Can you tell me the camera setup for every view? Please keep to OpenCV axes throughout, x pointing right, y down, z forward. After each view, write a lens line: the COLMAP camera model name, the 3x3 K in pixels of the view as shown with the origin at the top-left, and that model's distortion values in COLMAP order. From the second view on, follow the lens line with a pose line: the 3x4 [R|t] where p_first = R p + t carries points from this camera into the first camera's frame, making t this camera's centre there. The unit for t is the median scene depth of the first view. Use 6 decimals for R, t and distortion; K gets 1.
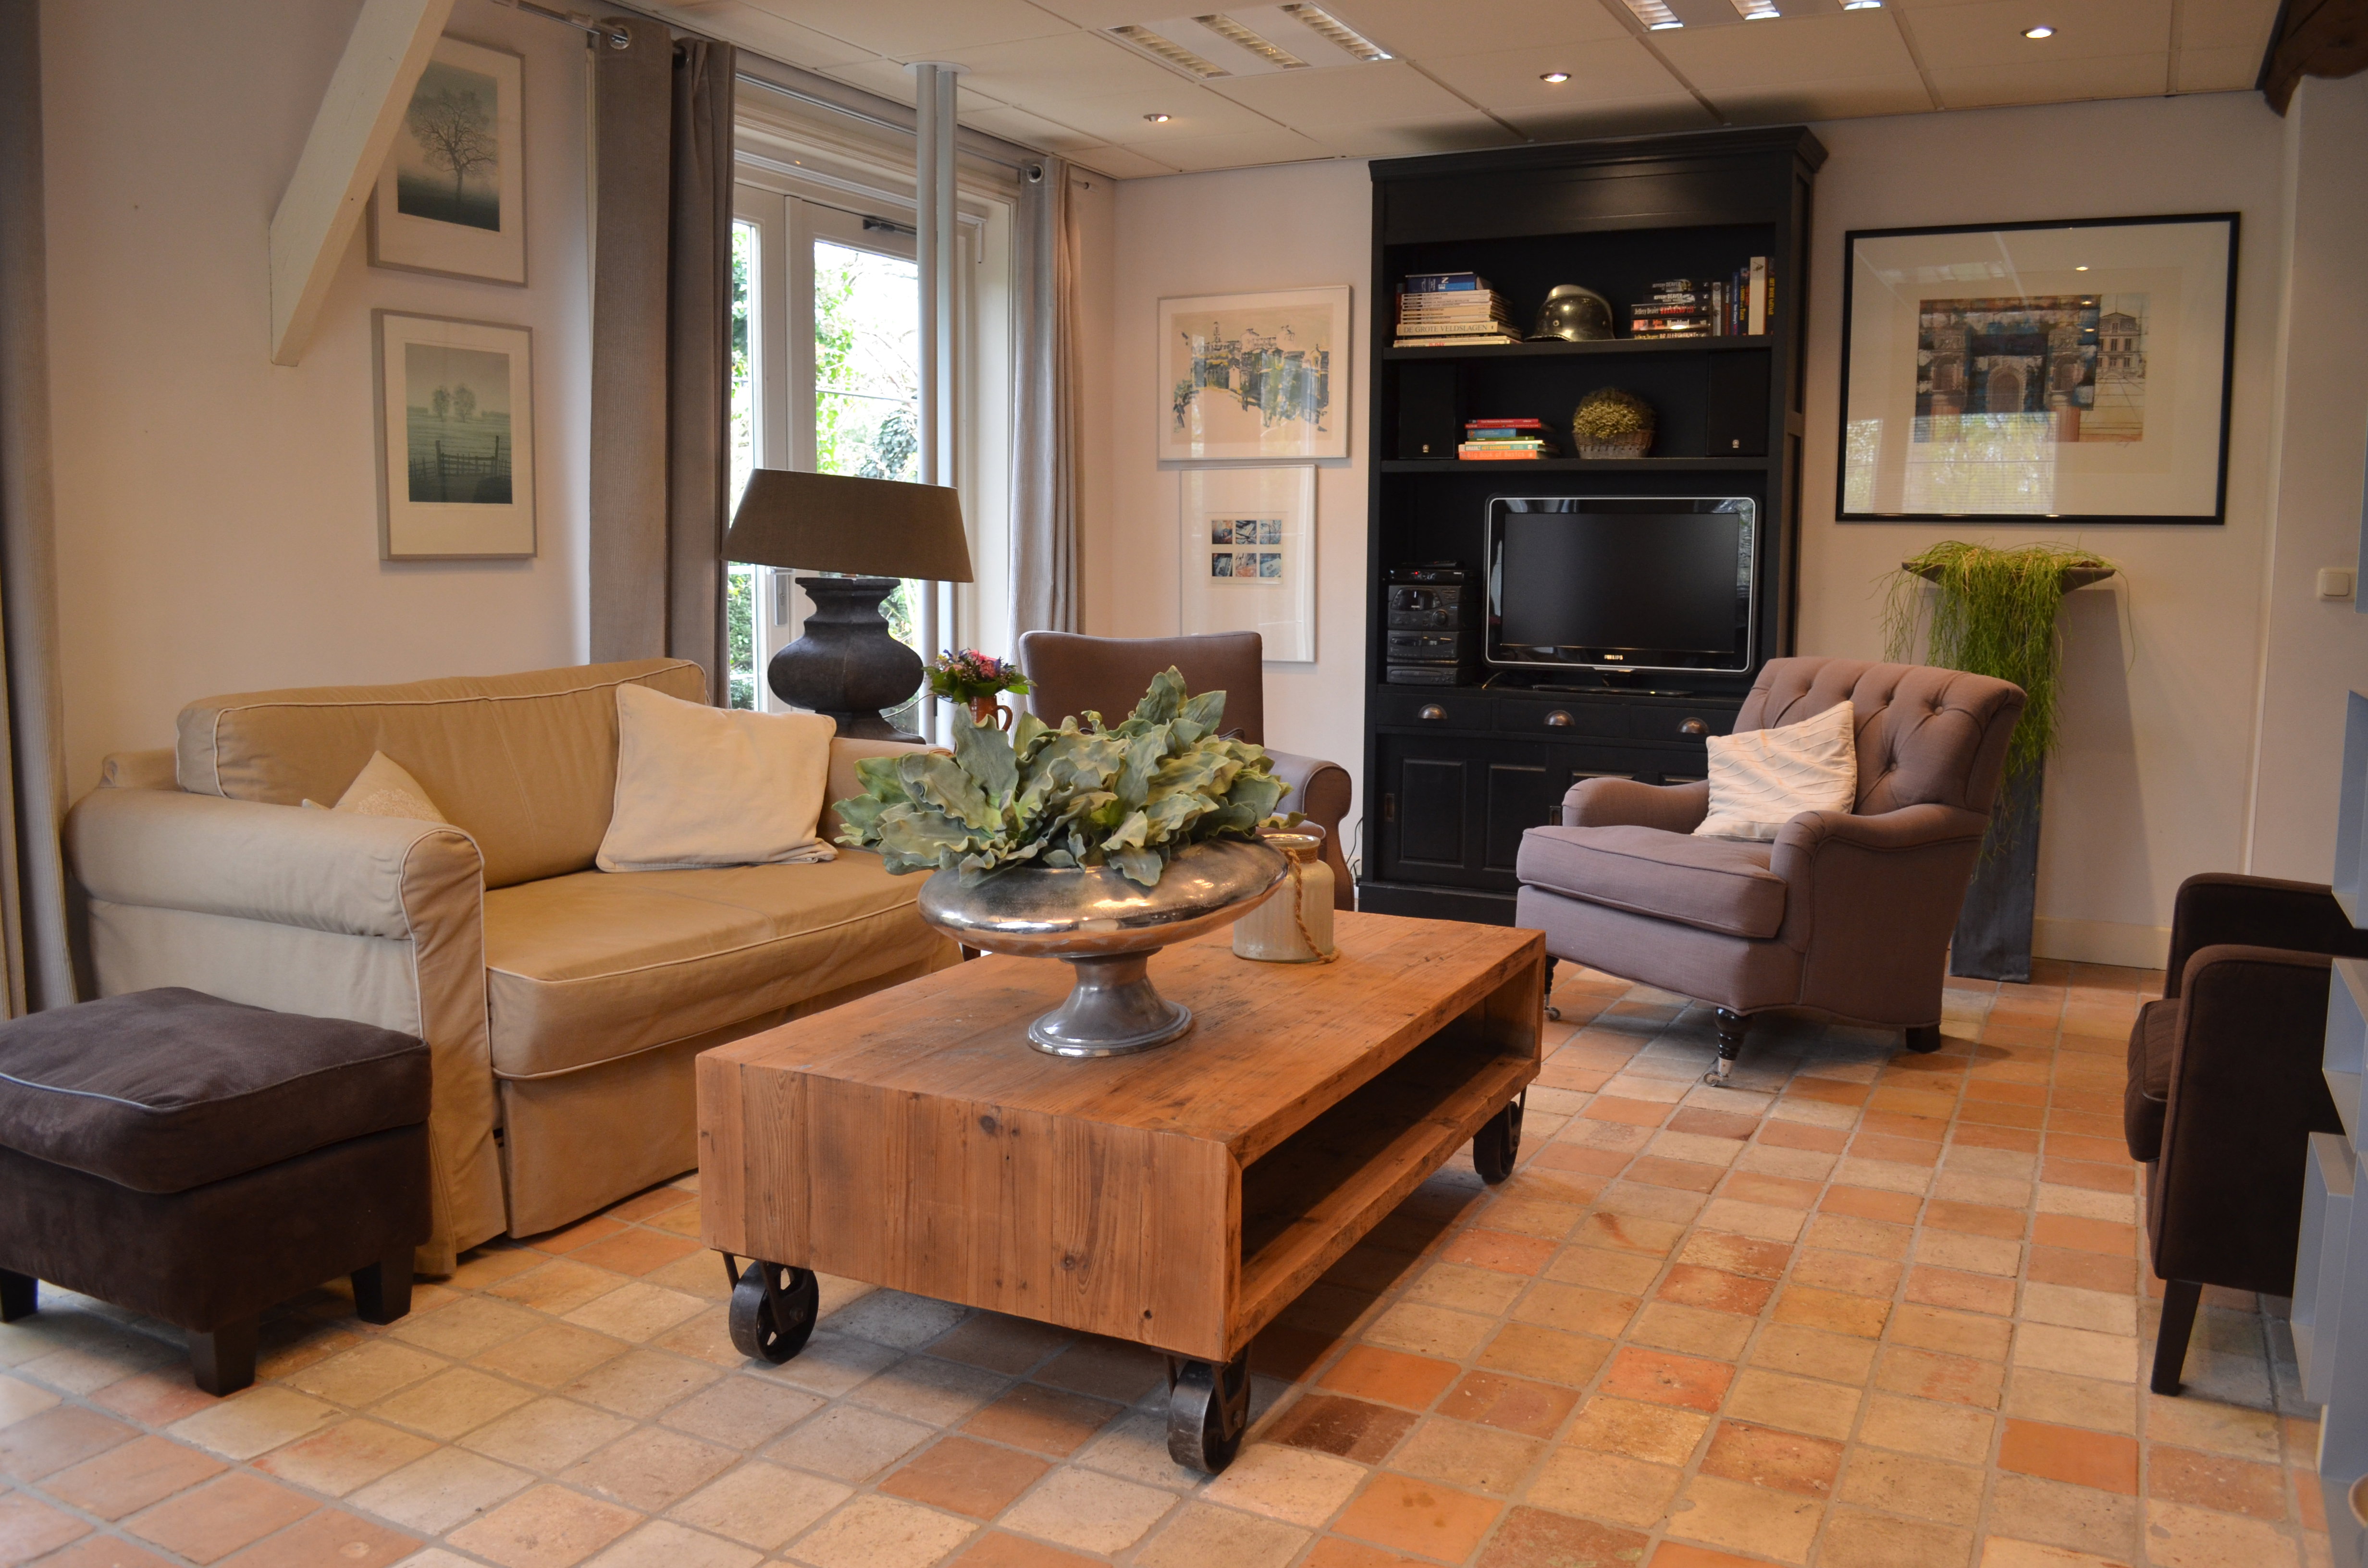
lens RADIAL K [[1834.5, 0, 1189.1], [0, 1834.5, 779.6], [0, 0, 1]] dist [-0.077927, 0.001205]
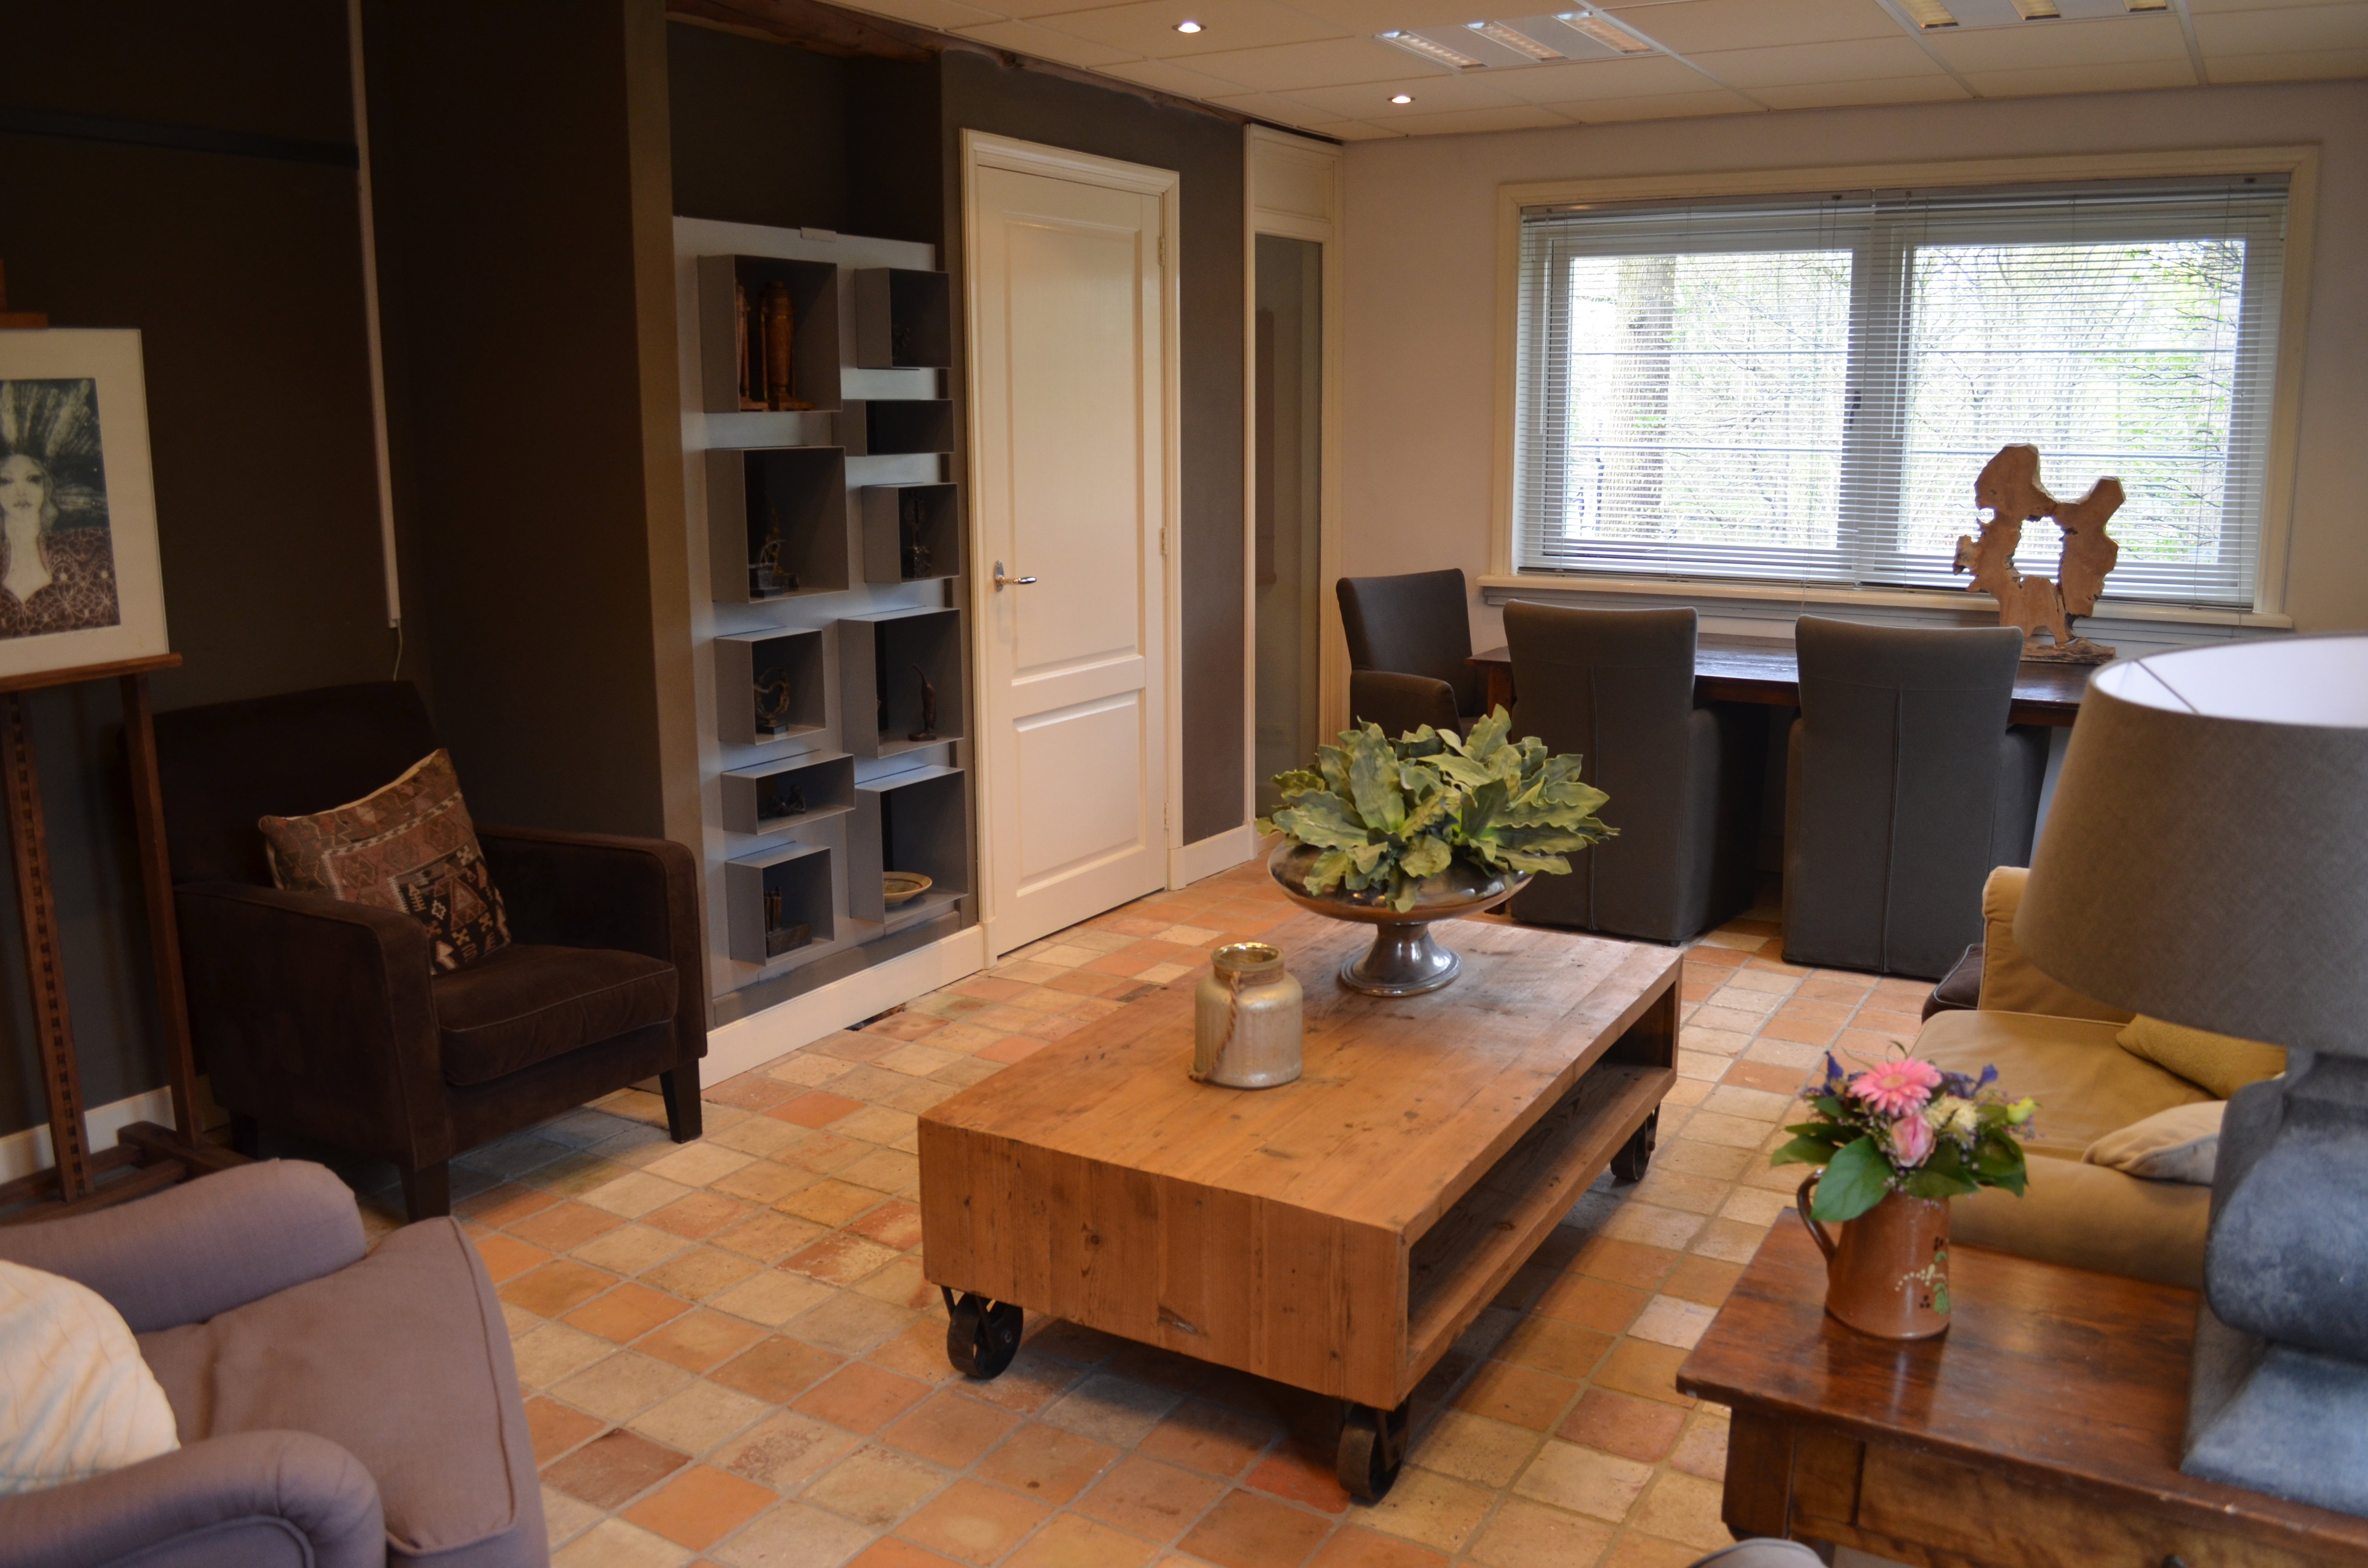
lens RADIAL K [[1834.5, 0, 1189.1], [0, 1834.5, 779.6], [0, 0, 1]] dist [-0.077927, 0.001205]
pose [[-0.997938, -0.018831, 0.061362, 0.022453], [0.001725, 0.947784, 0.318908, -0.286944], [-0.064164, 0.318356, -0.945797, 1.527382]]
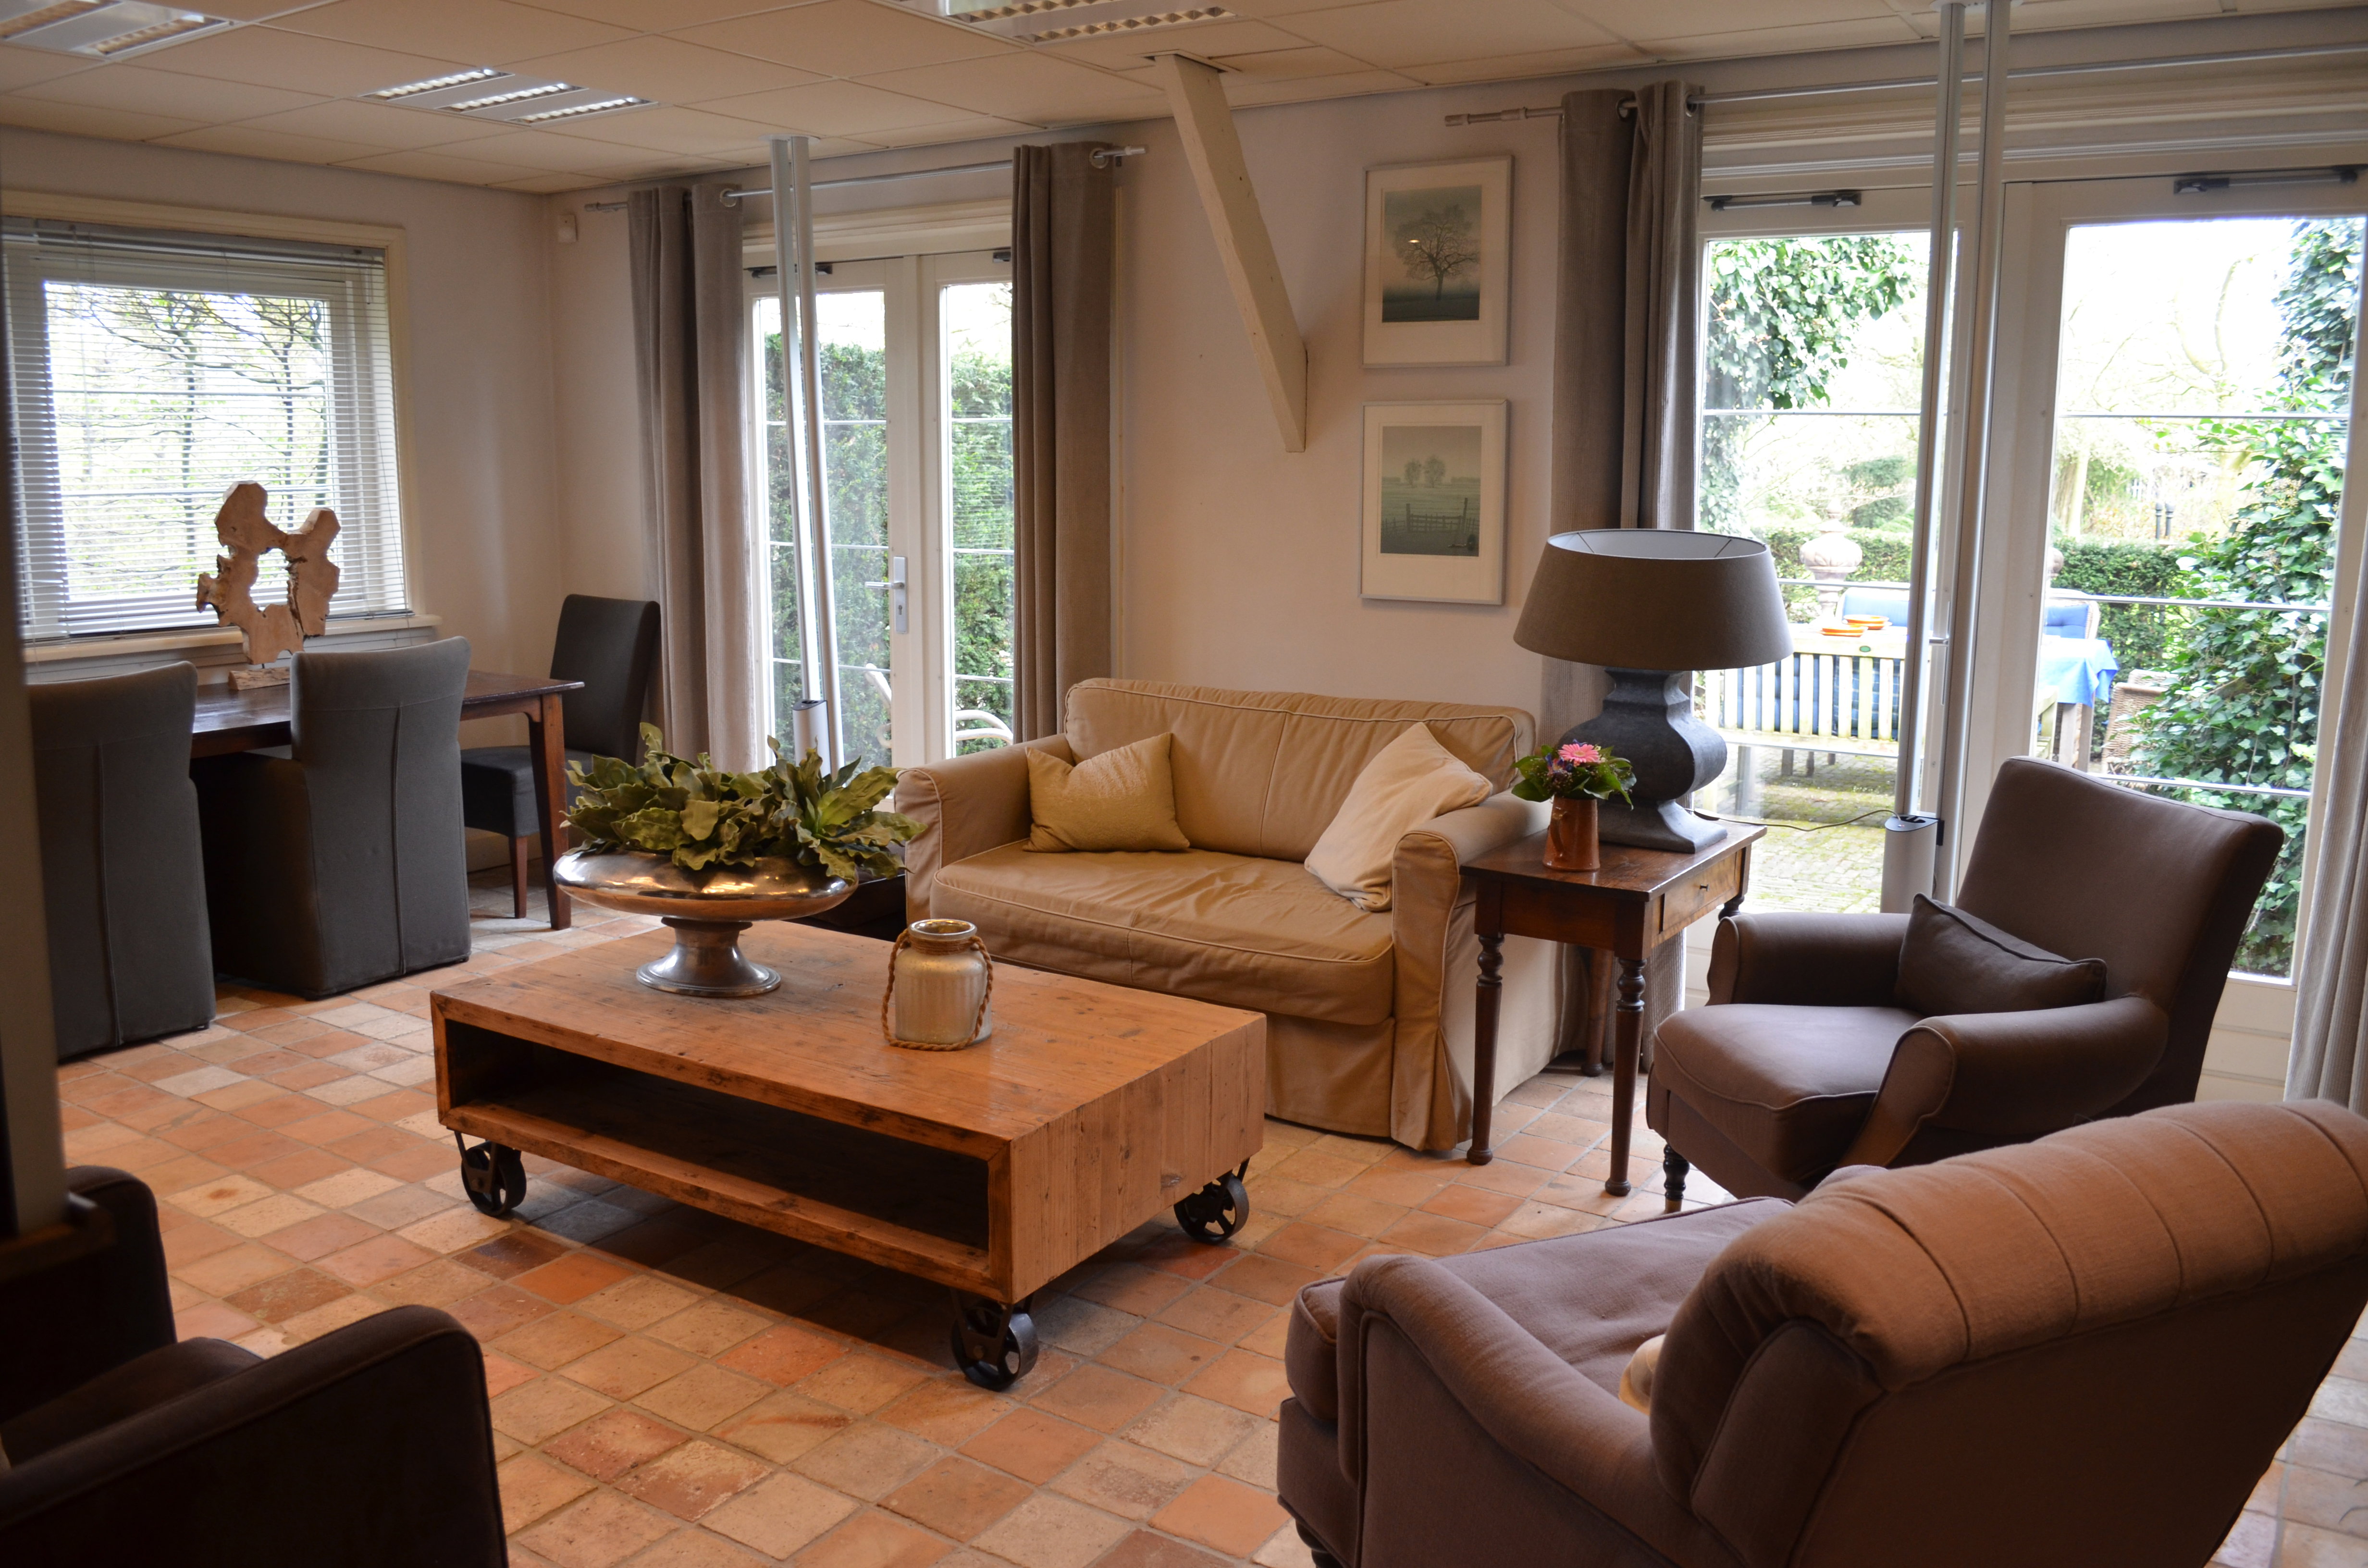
lens RADIAL K [[1834.5, 0, 1189.1], [0, 1834.5, 779.6], [0, 0, 1]] dist [-0.077927, 0.001205]
pose [[-0.093692, 0.160266, -0.982617, 0.862080], [-0.130931, 0.976403, 0.171736, -0.202868], [0.986954, 0.144745, -0.070497, 0.988078]]
